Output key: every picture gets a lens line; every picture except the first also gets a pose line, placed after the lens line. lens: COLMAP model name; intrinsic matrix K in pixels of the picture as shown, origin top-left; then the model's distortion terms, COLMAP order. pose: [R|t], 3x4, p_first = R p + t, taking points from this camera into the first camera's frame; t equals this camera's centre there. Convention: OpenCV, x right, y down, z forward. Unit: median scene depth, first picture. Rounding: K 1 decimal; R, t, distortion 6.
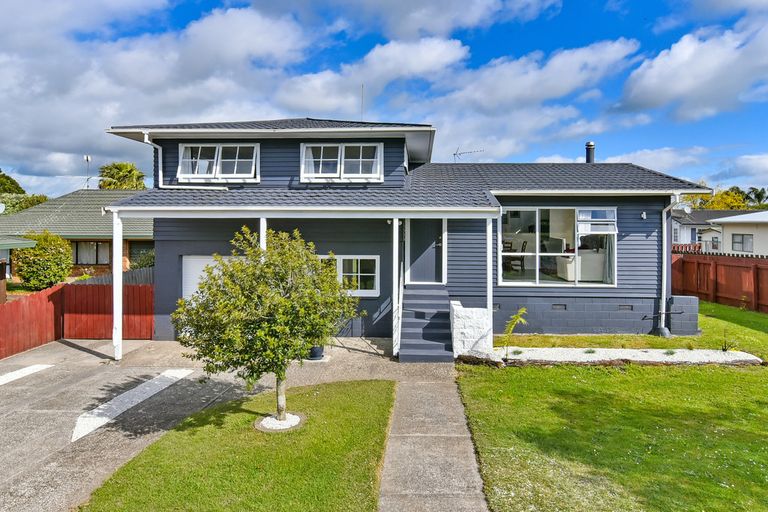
lens RADIAL K [[309.8, 0, 369.0], [0, 309.8, 247.8], [0, 0, 1]] dist [-0.001266, -0.000161]
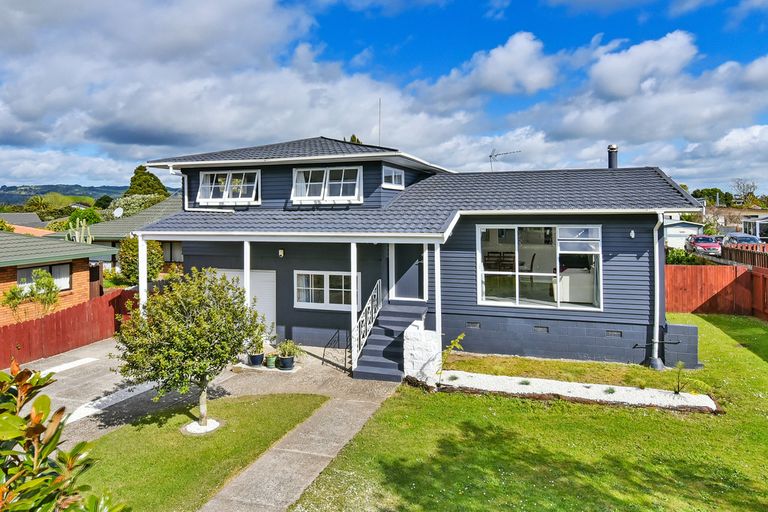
lens RADIAL K [[309.8, 0, 369.0], [0, 309.8, 247.8], [0, 0, 1]] dist [-0.001266, -0.000161]
pose [[0.984737, -0.003390, -0.174014, 0.270757], [0.002657, 0.999987, -0.004447, -0.060143], [0.174027, 0.003917, 0.984733, -0.035137]]
